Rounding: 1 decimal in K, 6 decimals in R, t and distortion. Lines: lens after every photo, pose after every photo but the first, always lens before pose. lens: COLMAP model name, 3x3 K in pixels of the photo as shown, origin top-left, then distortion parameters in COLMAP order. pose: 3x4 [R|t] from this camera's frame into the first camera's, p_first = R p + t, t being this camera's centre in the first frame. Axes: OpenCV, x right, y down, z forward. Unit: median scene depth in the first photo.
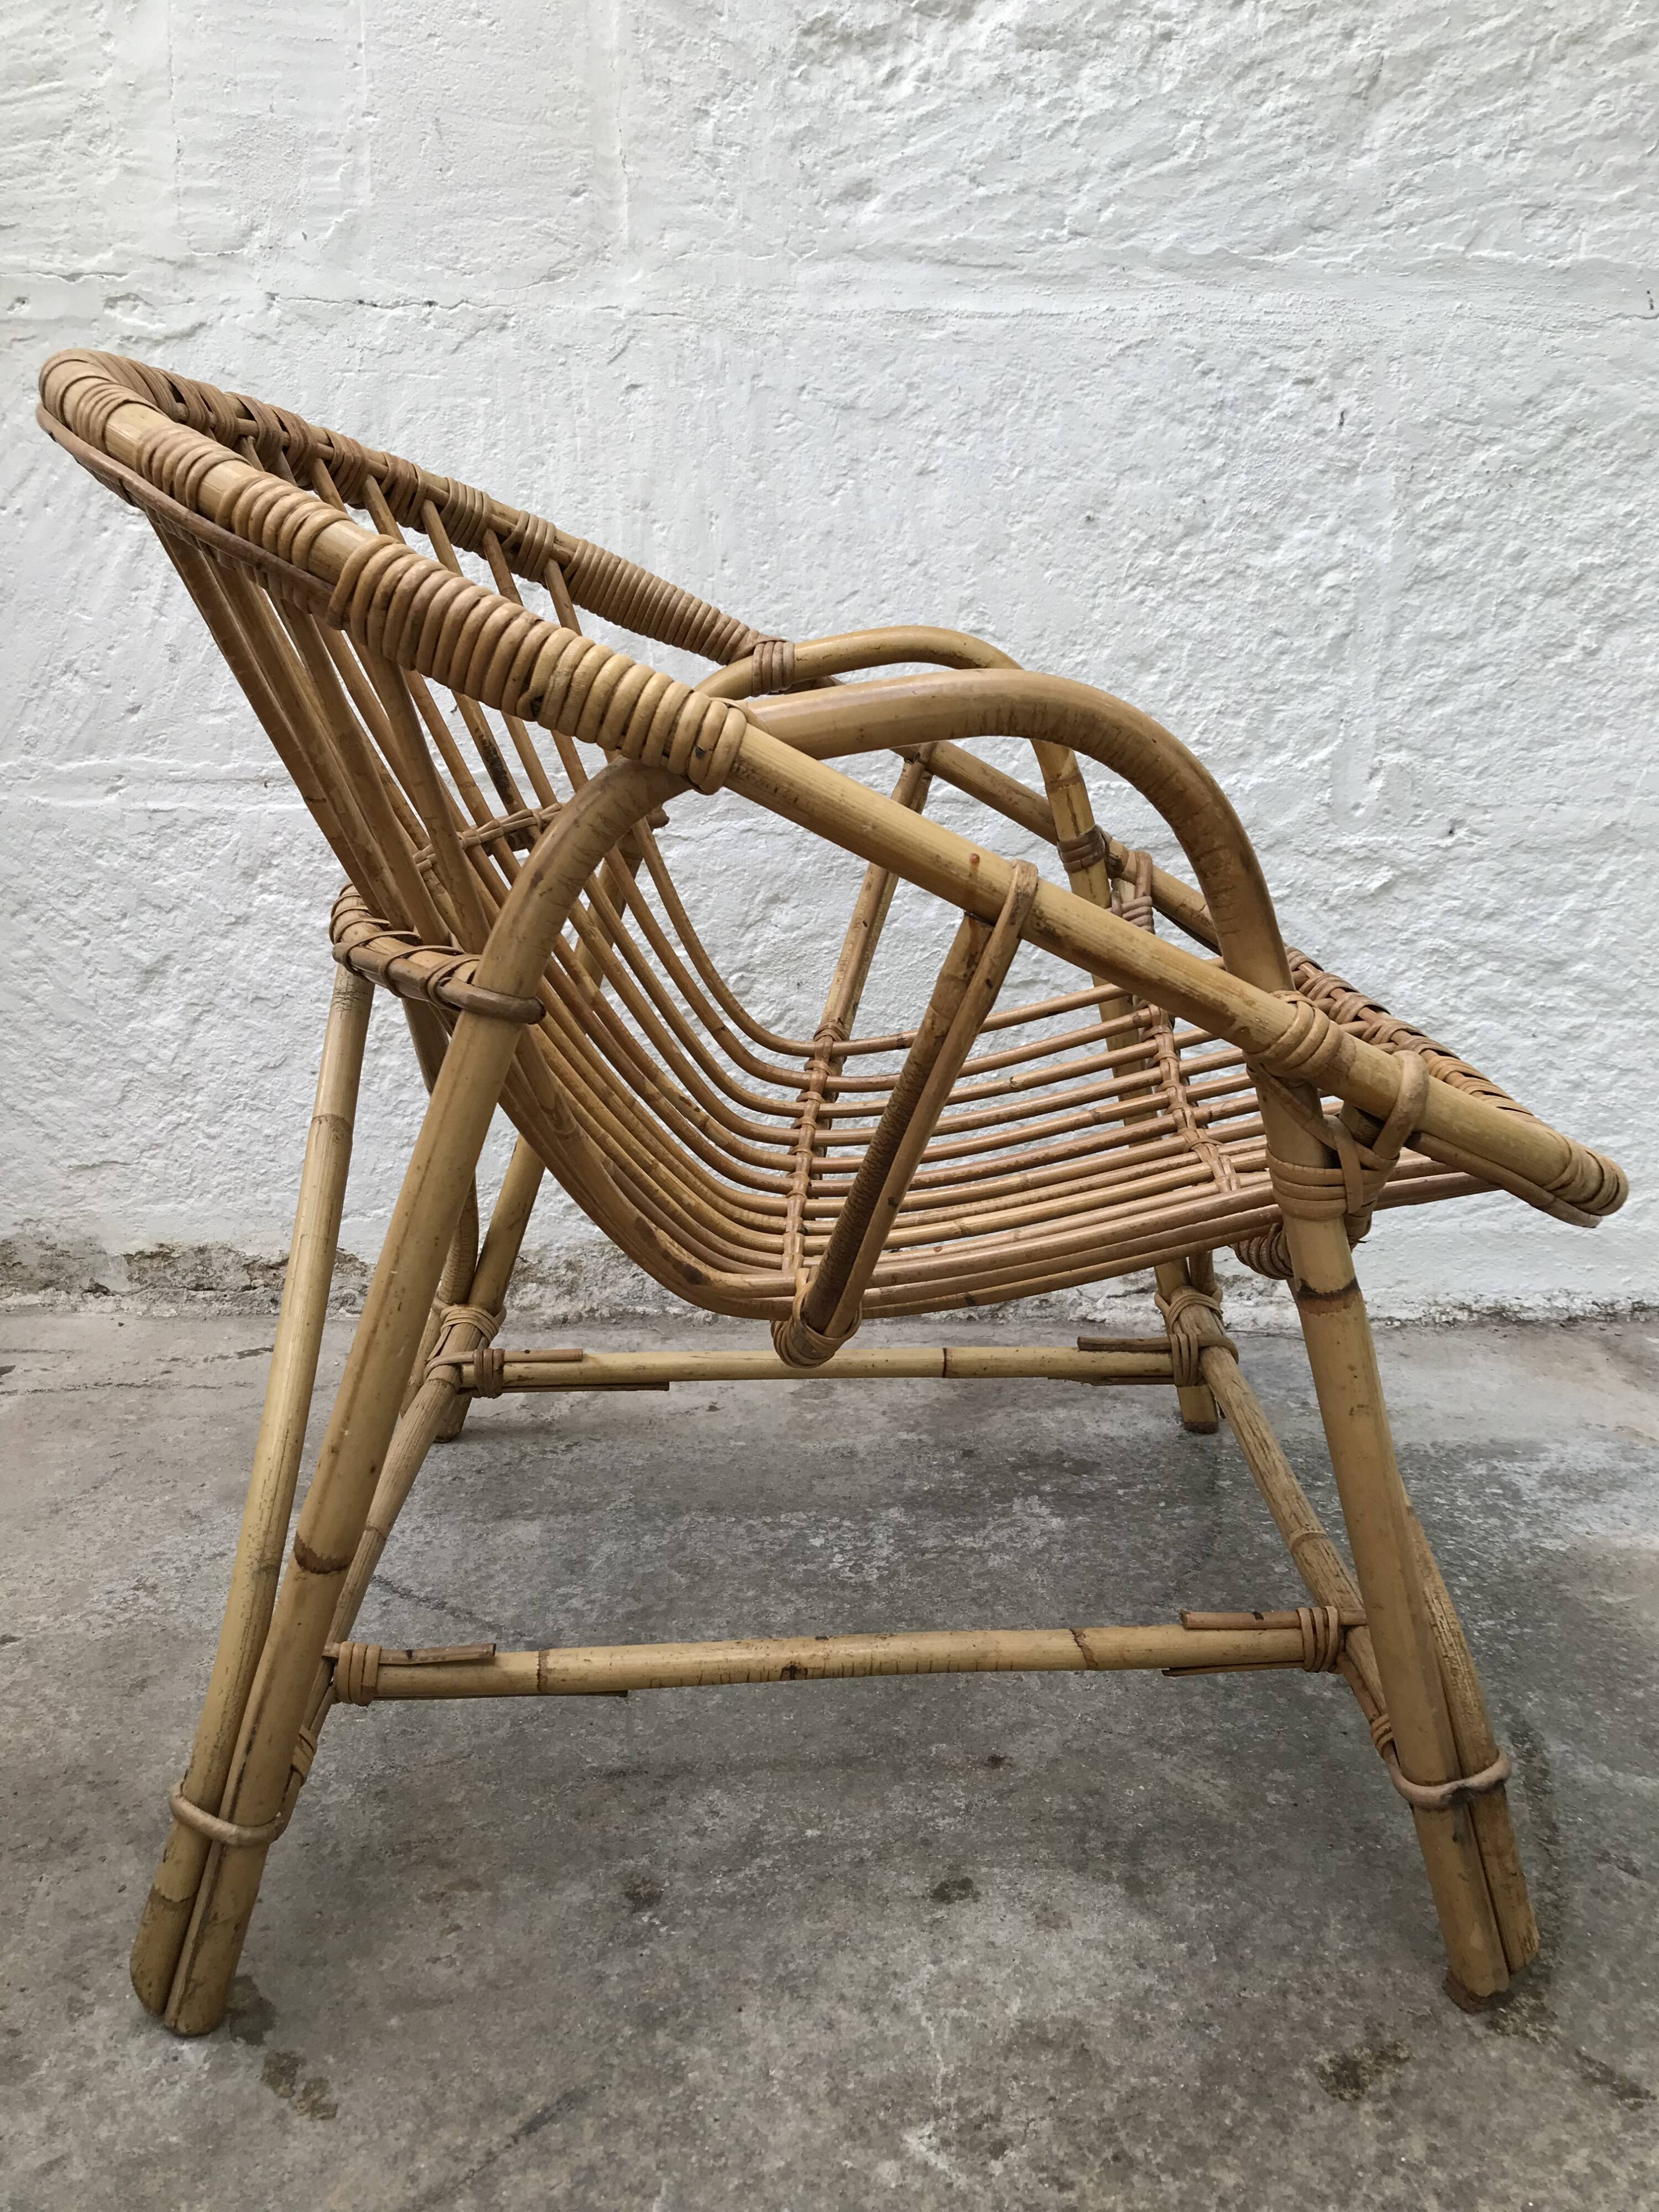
lens RADIAL K [[1808.8, 0, 857.5], [0, 1808.8, 1110.4], [0, 0, 1]] dist [-0.008945, 0.011615]
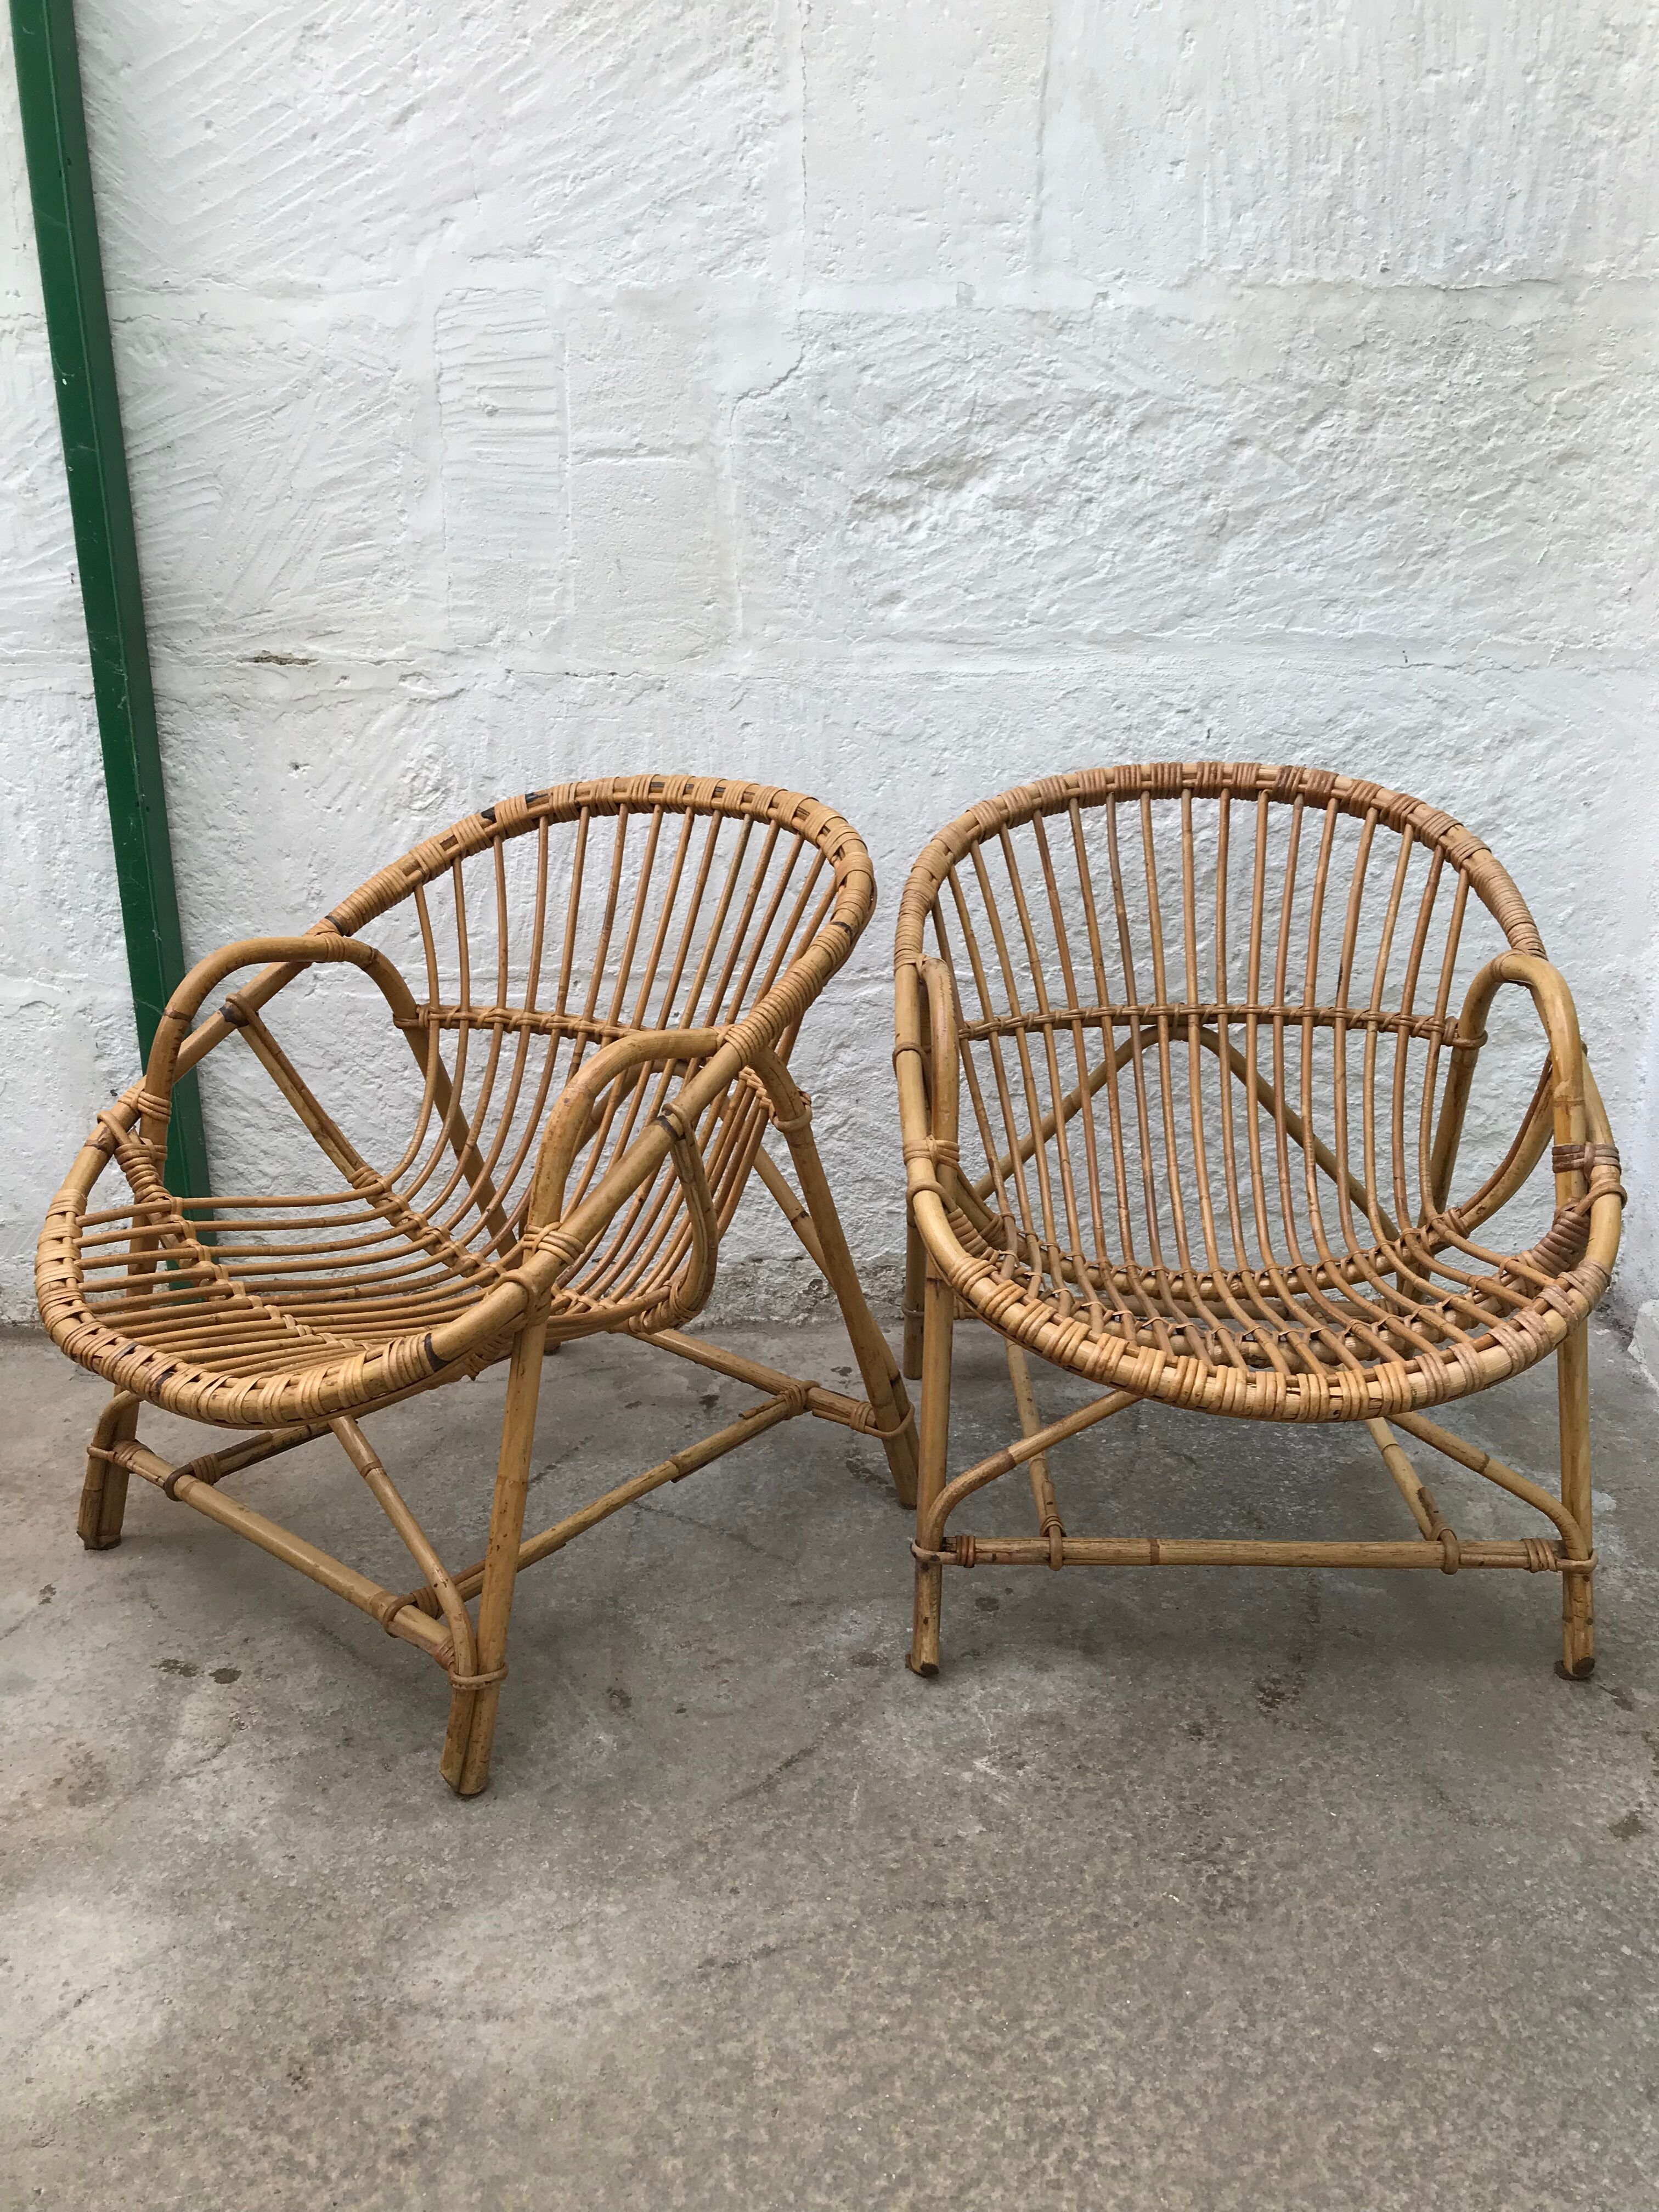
lens RADIAL K [[1808.8, 0, 865.2], [0, 1808.8, 1112.0], [0, 0, 1]] dist [-0.008945, 0.011615]
pose [[0.999381, -0.025998, 0.023718, -0.069915], [0.025051, 0.998911, 0.039360, -0.133271], [-0.024716, -0.038741, 0.998944, -0.552557]]
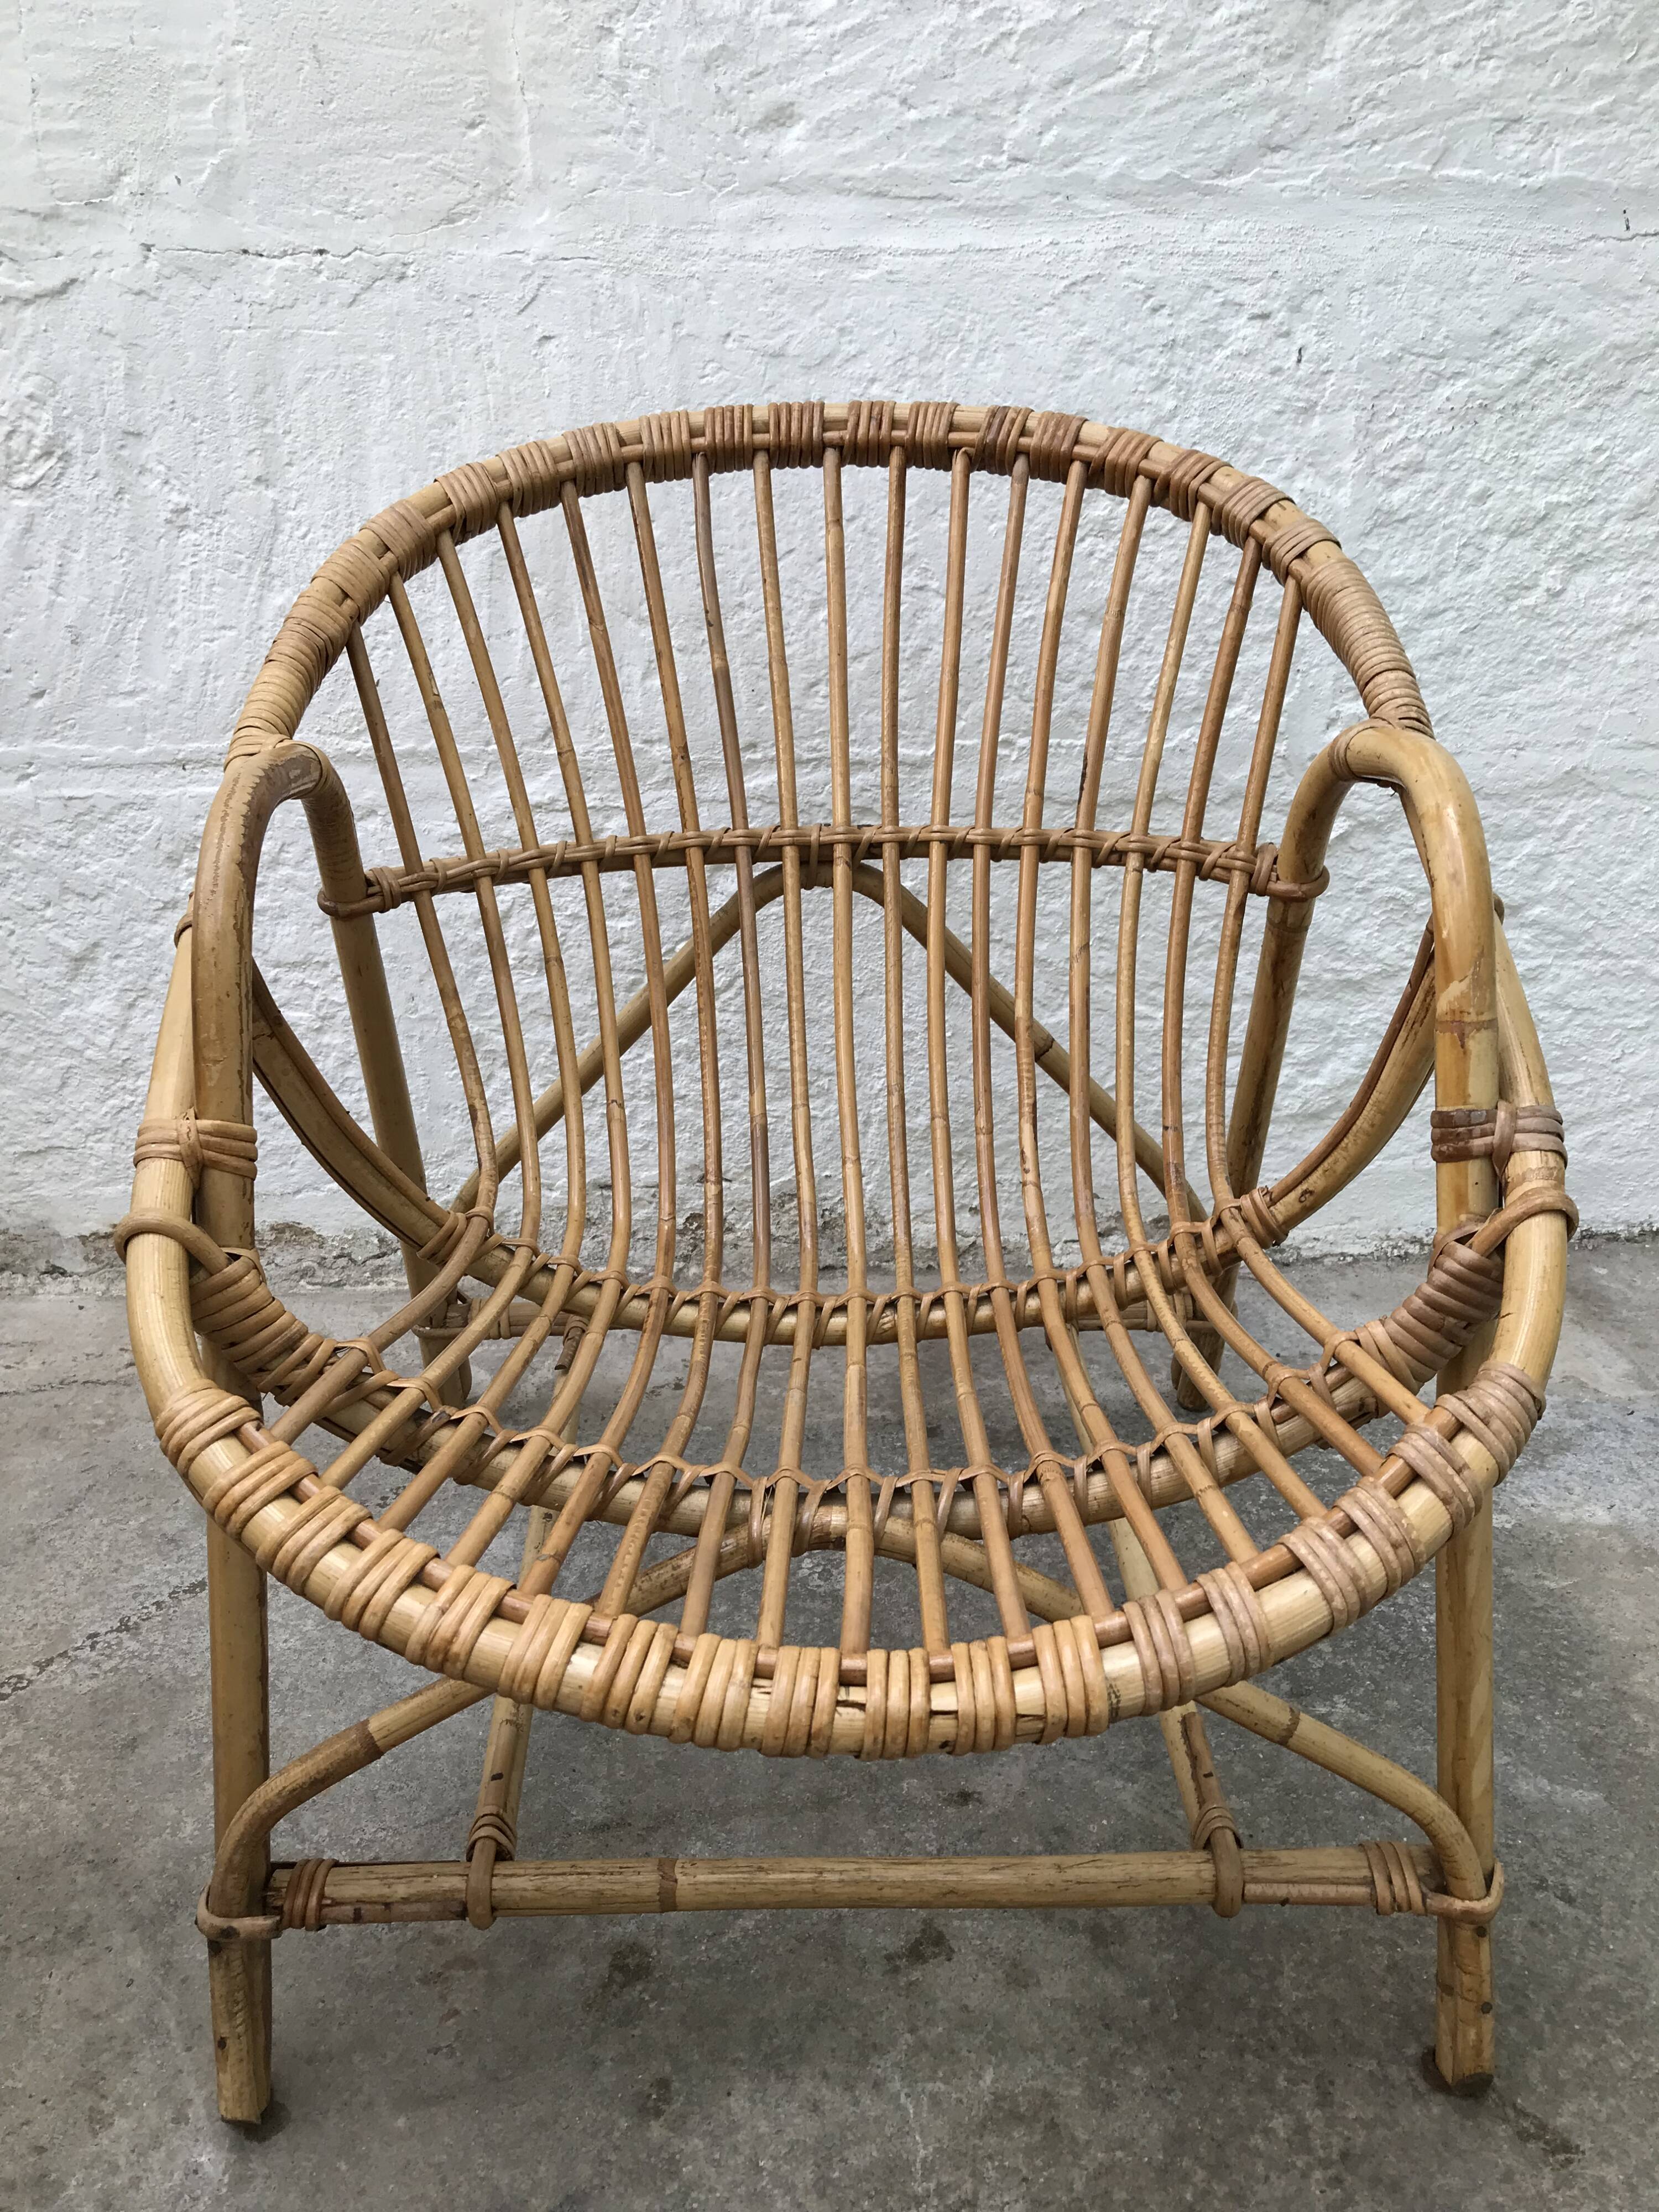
lens RADIAL K [[1808.8, 0, 856.3], [0, 1808.8, 1104.4], [0, 0, 1]] dist [-0.008945, 0.011615]
pose [[0.999243, -0.032457, 0.021442, 0.003420], [0.029256, 0.990322, 0.135673, -0.133530], [-0.025638, -0.134943, 0.990522, 0.017567]]
